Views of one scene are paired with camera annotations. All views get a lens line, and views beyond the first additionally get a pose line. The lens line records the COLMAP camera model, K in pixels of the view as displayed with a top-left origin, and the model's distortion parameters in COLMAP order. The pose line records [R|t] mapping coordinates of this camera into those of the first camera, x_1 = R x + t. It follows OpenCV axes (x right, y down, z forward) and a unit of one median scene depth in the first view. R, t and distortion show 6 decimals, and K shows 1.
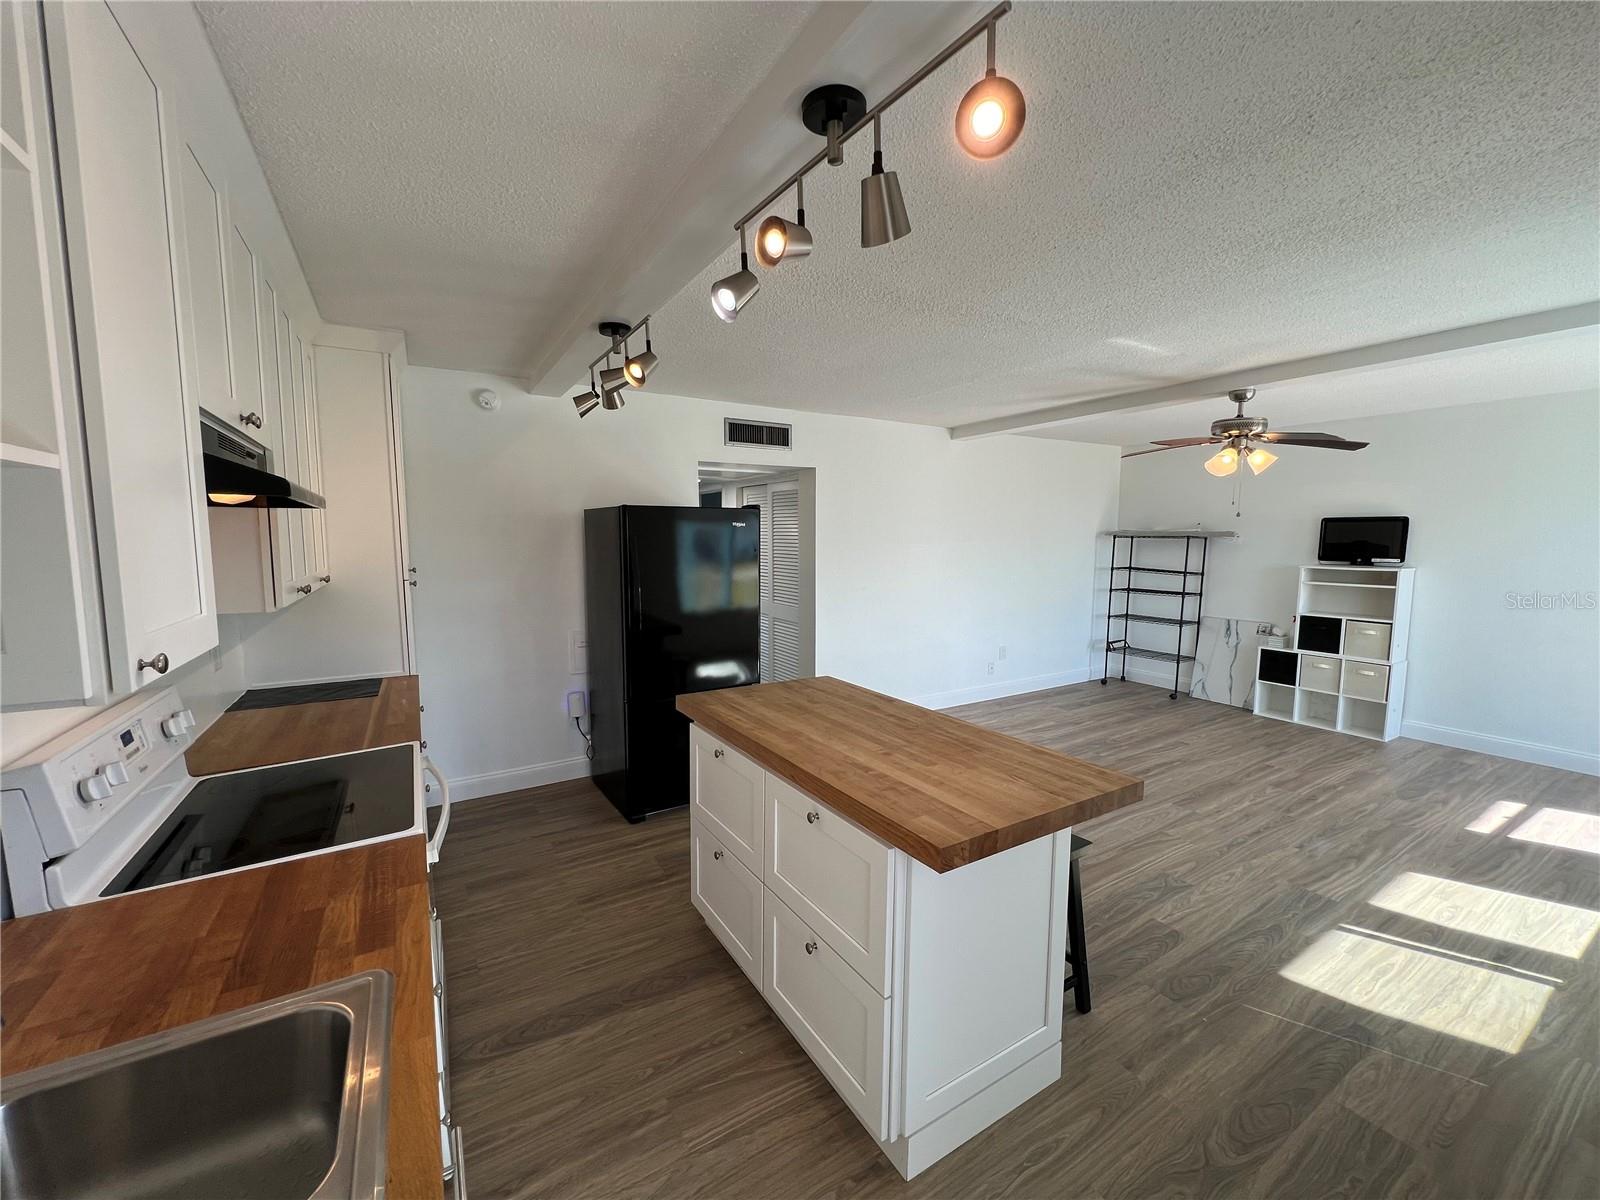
lens RADIAL K [[639.3, 0, 803.9], [0, 639.3, 601.6], [0, 0, 1]] dist [0.000207, 0.000107]
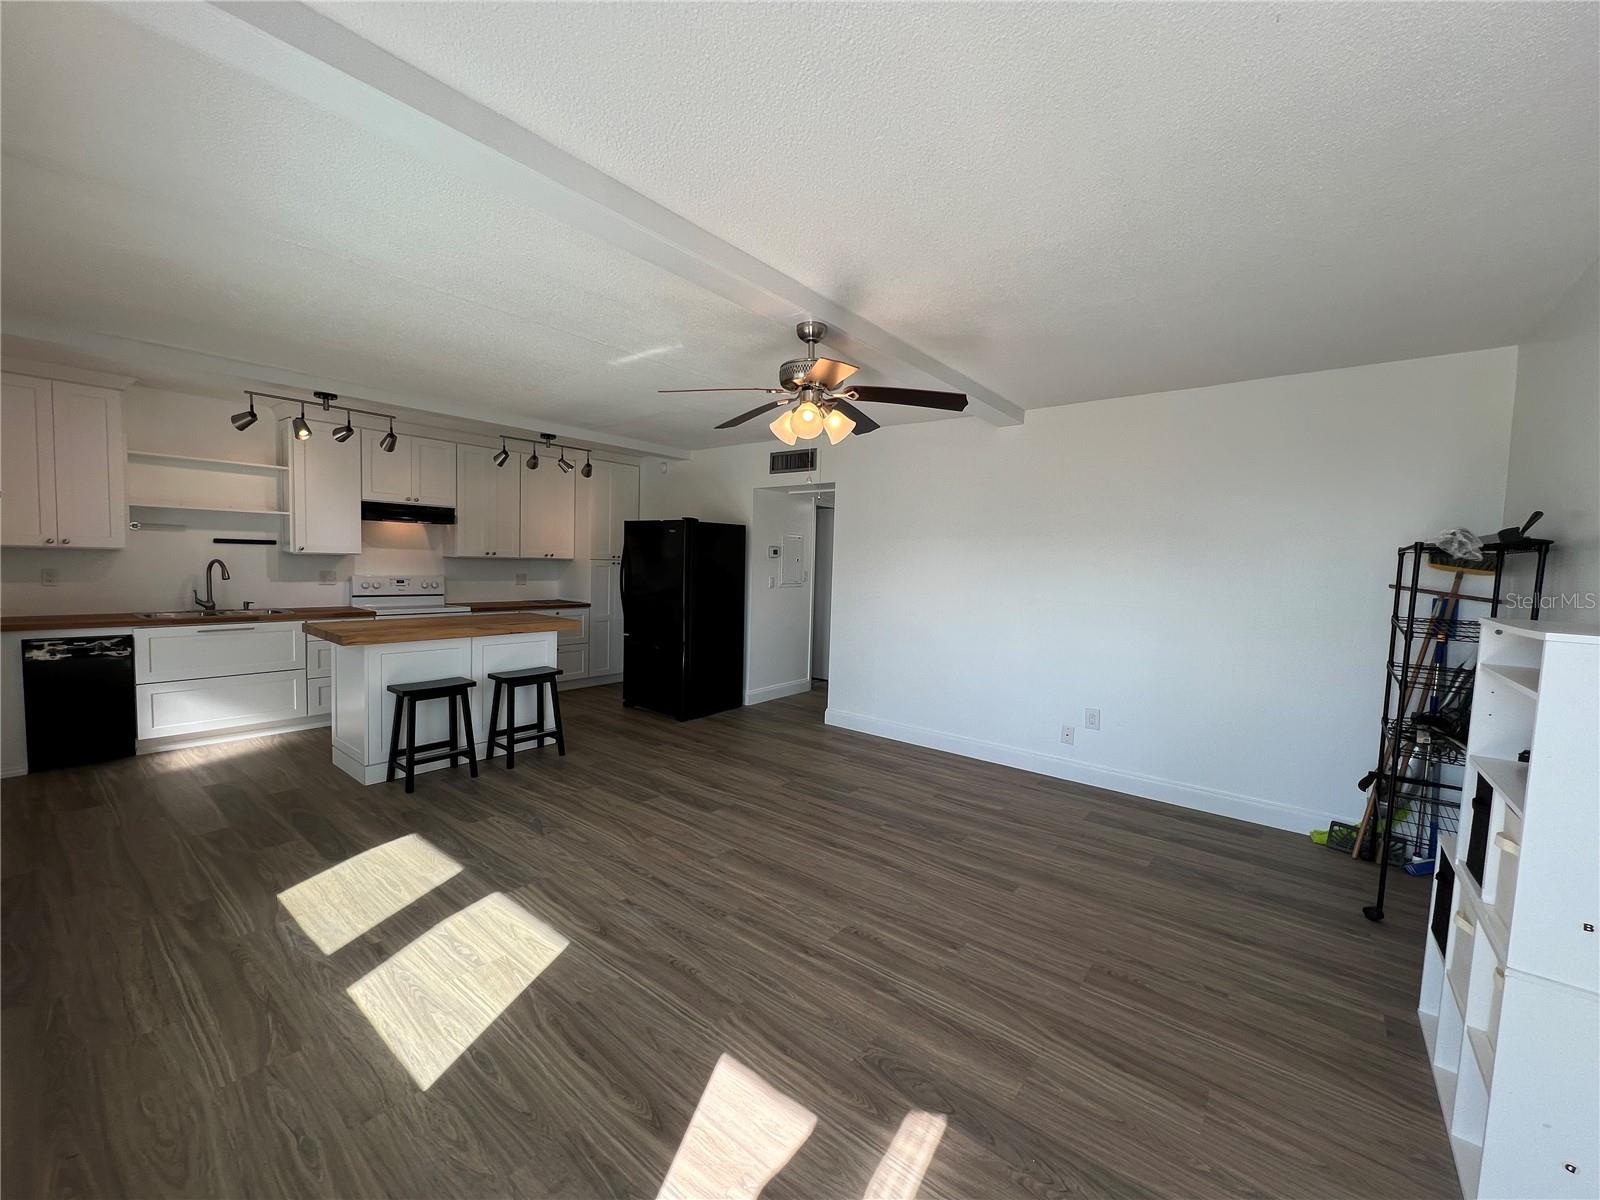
lens RADIAL K [[639.3, 0, 802.4], [0, 639.3, 601.1], [0, 0, 1]] dist [0.000207, 0.000107]
pose [[0.337679, 0.070654, -0.938606, 1.585988], [-0.127973, 0.991366, 0.028585, -0.045445], [0.932521, 0.110463, 0.343805, 0.886031]]
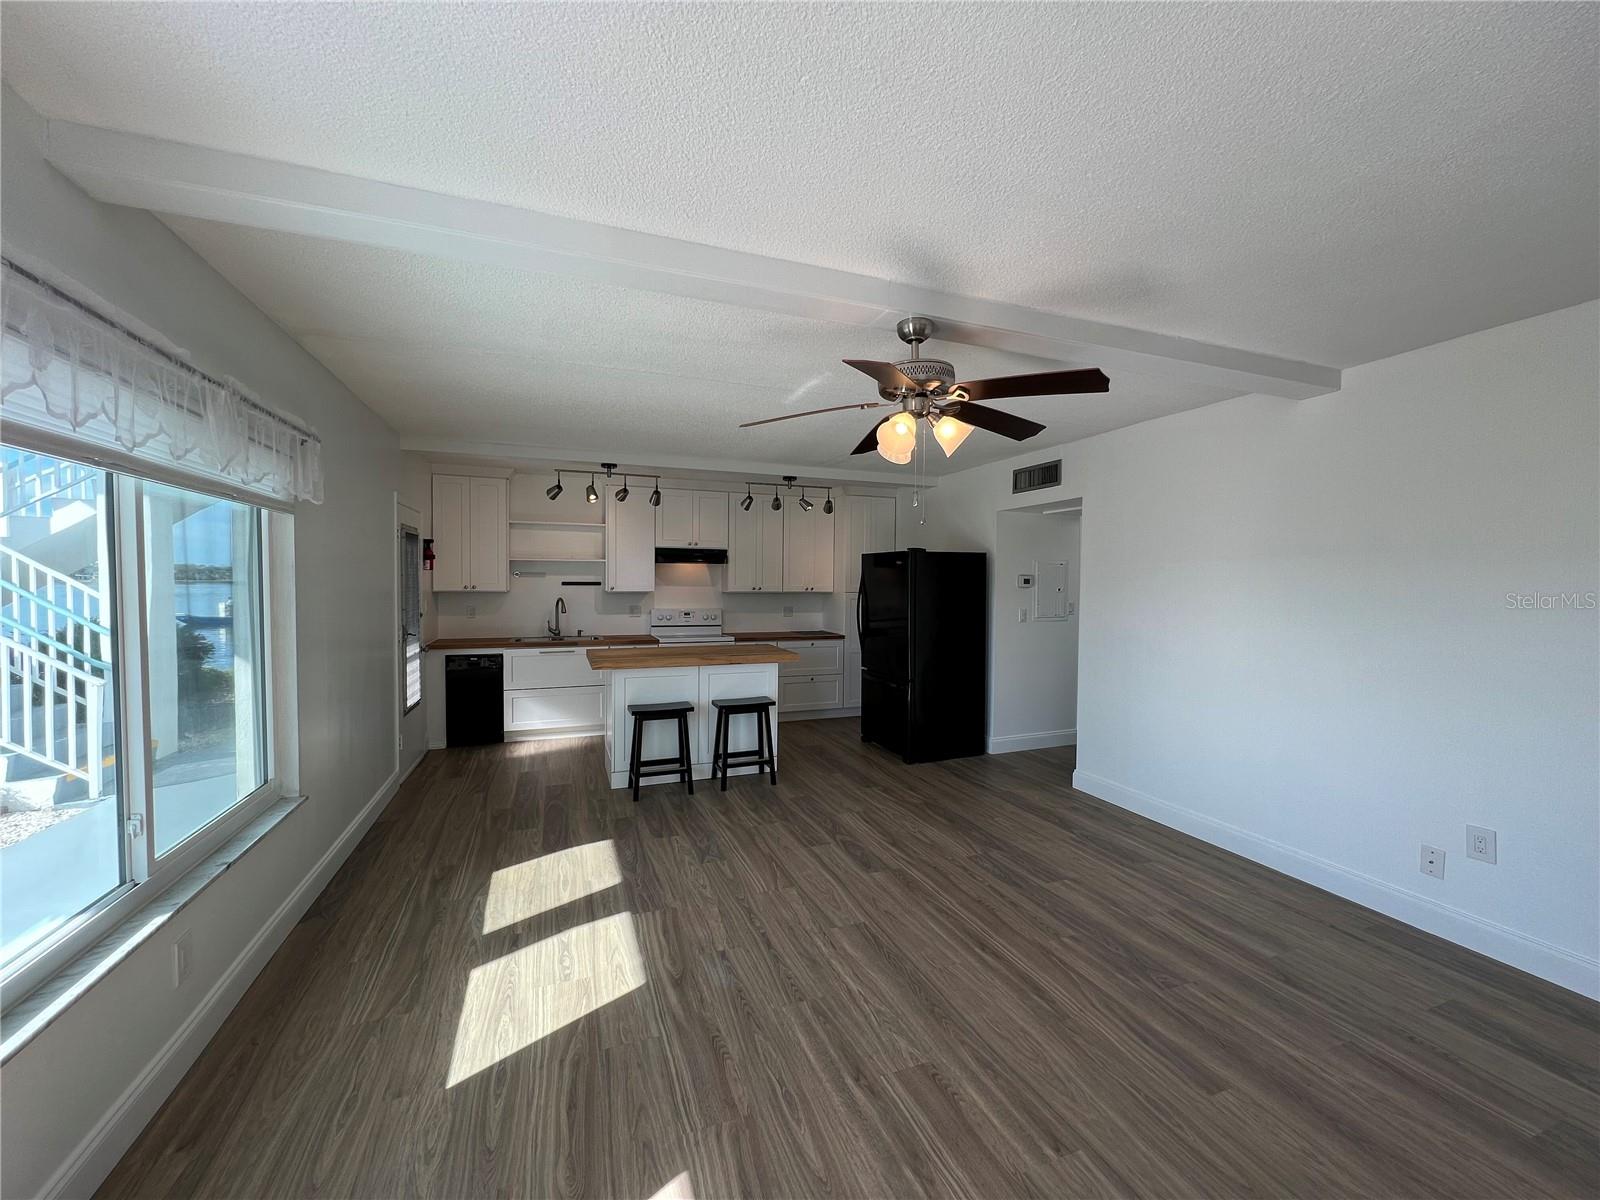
lens RADIAL K [[639.3, 0, 802.9], [0, 639.3, 602.4], [0, 0, 1]] dist [0.000207, 0.000107]
pose [[-0.181807, 0.030977, -0.982846, 1.513349], [-0.110779, 0.992496, 0.051773, -0.093414], [0.977074, 0.118292, -0.177011, 1.183806]]
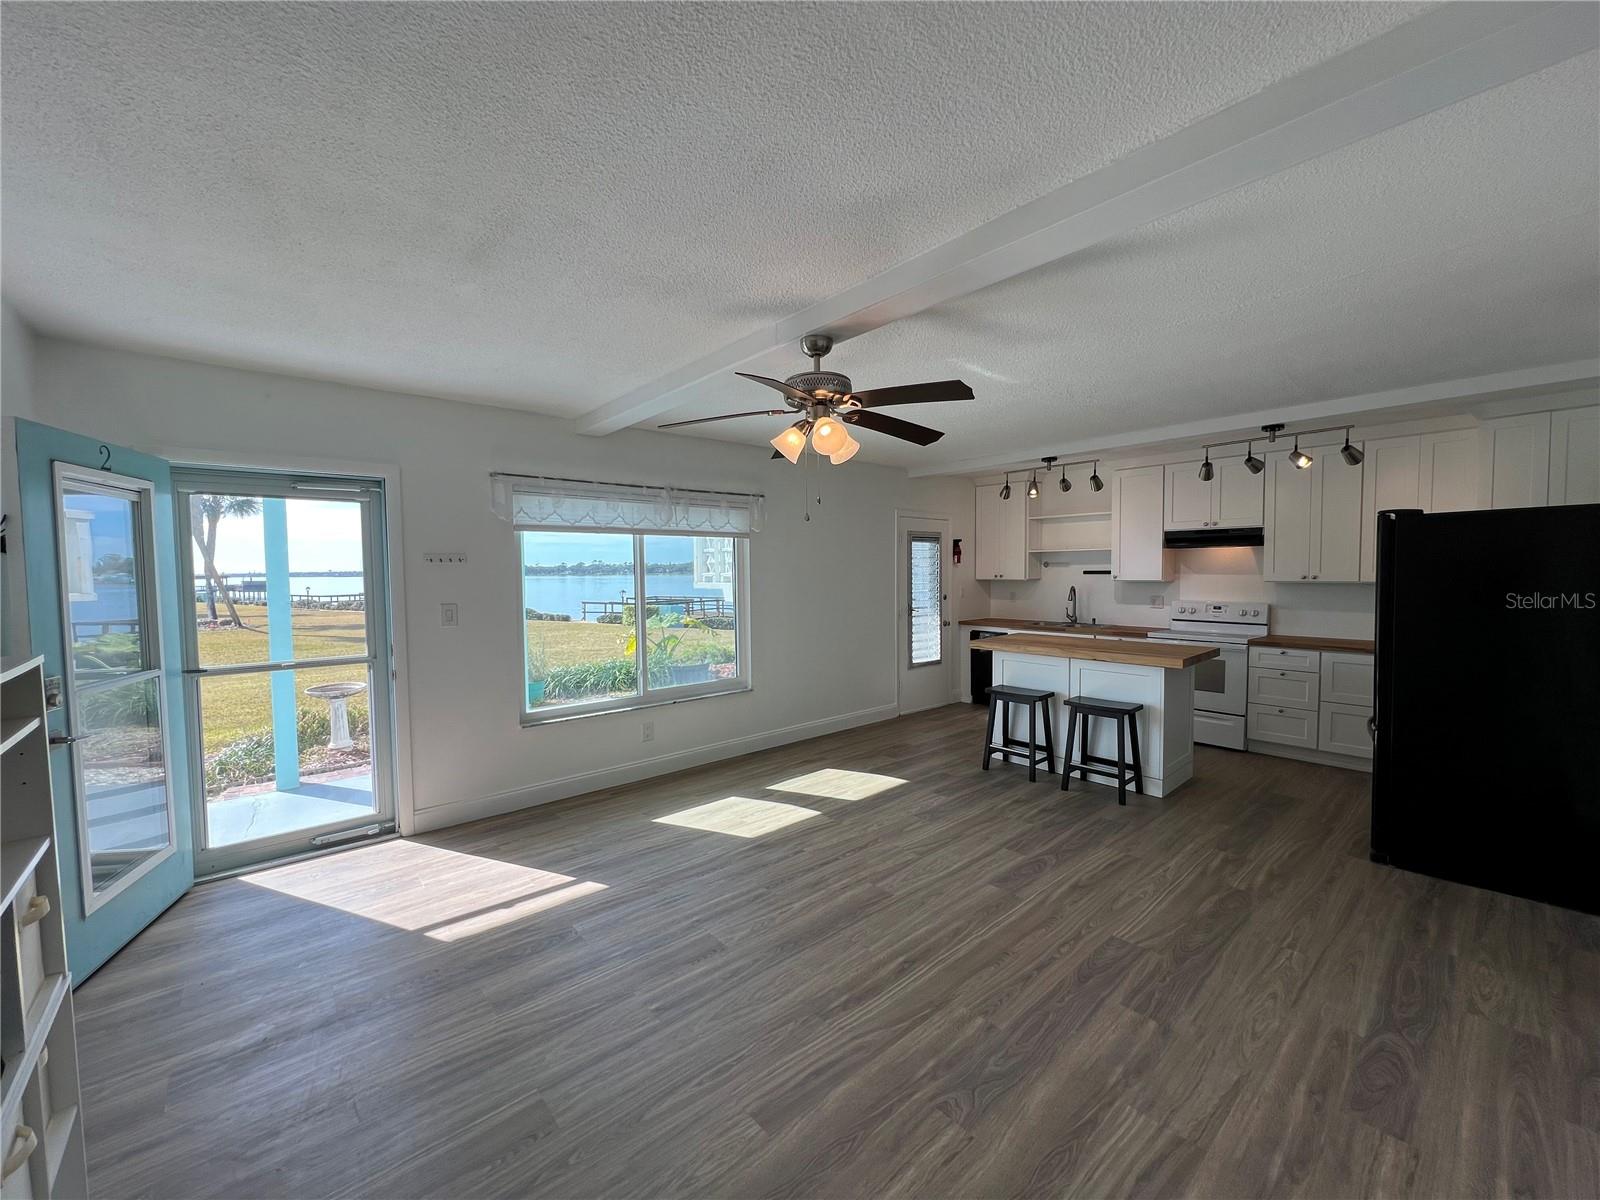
lens RADIAL K [[639.3, 0, 801.7], [0, 639.3, 603.7], [0, 0, 1]] dist [0.000207, 0.000107]
pose [[-0.985541, 0.018060, -0.168474, 0.942274], [-0.008520, 0.987764, 0.155724, -0.178714], [0.169225, 0.154908, -0.973328, 1.956115]]
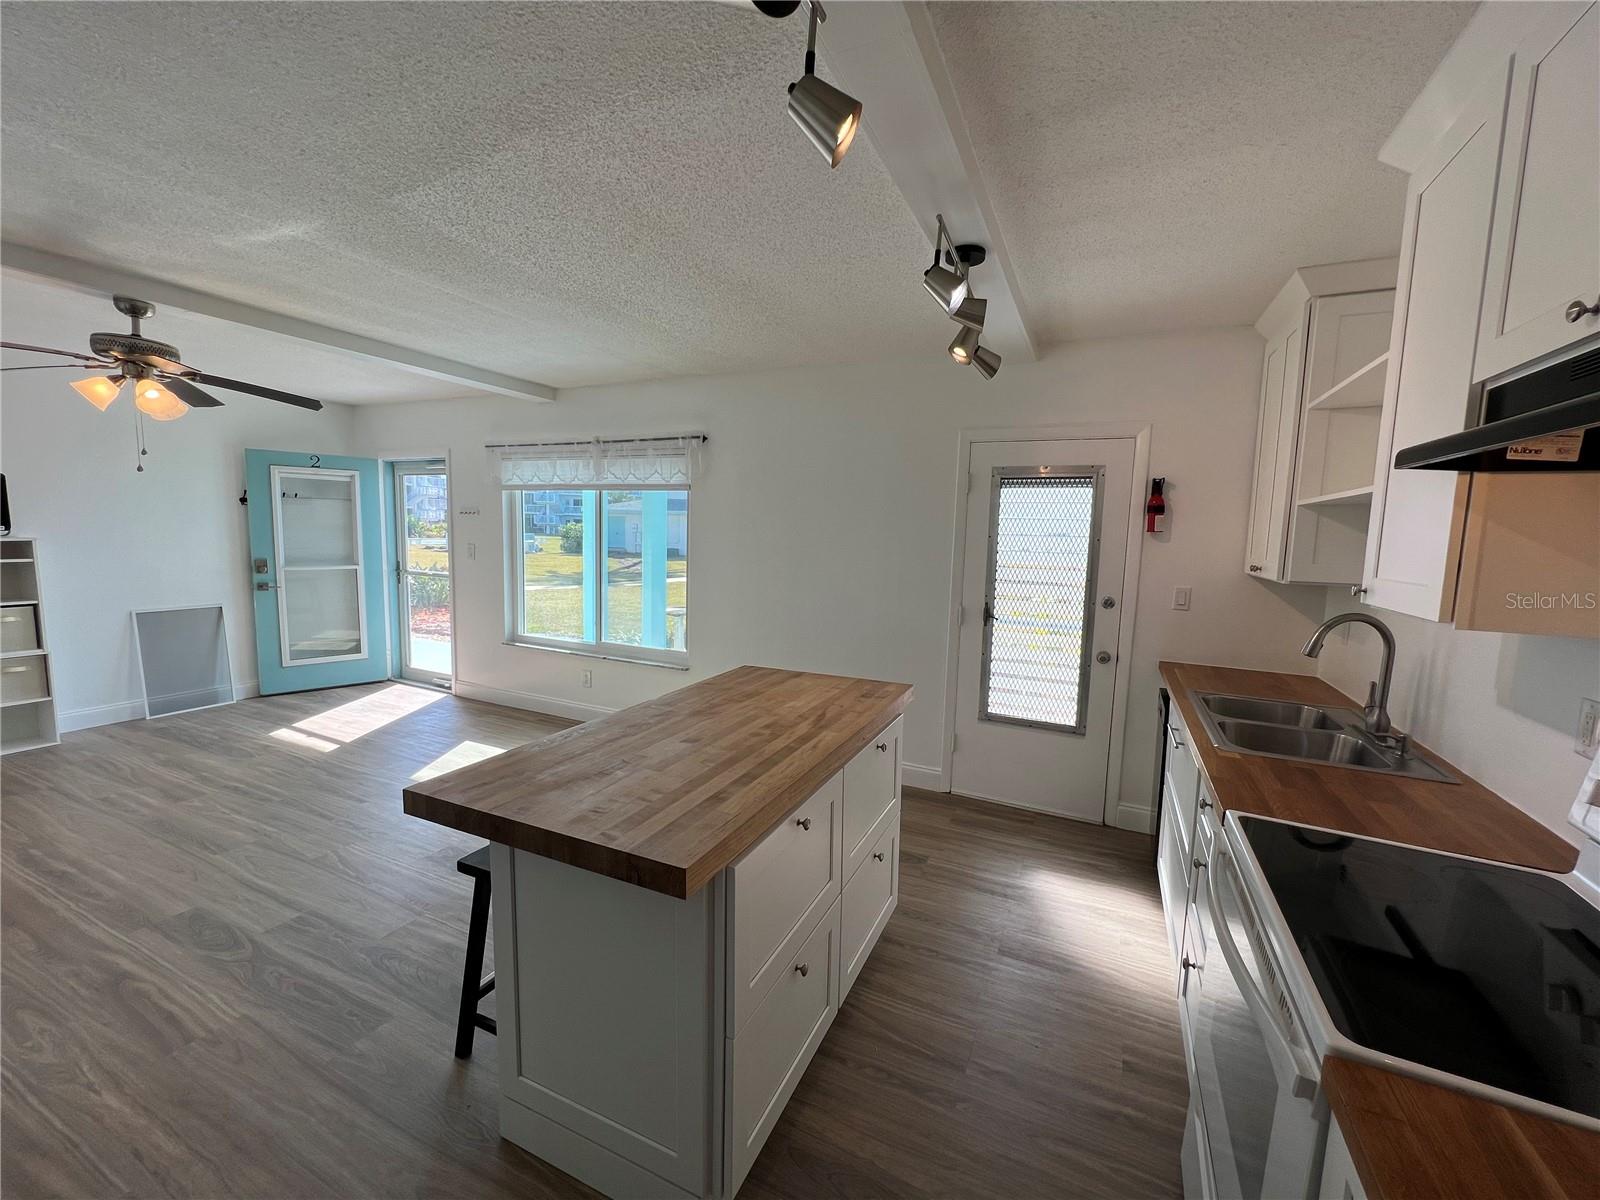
lens RADIAL K [[641.3, 0, 803.1], [0, 641.3, 602.1], [0, 0, 1]] dist [-0.003045, 0.000925]
pose [[-0.546862, -0.110511, 0.829897, -0.458632], [0.057874, 0.983889, 0.169153, -0.074755], [-0.835220, 0.140533, -0.531656, 0.908167]]
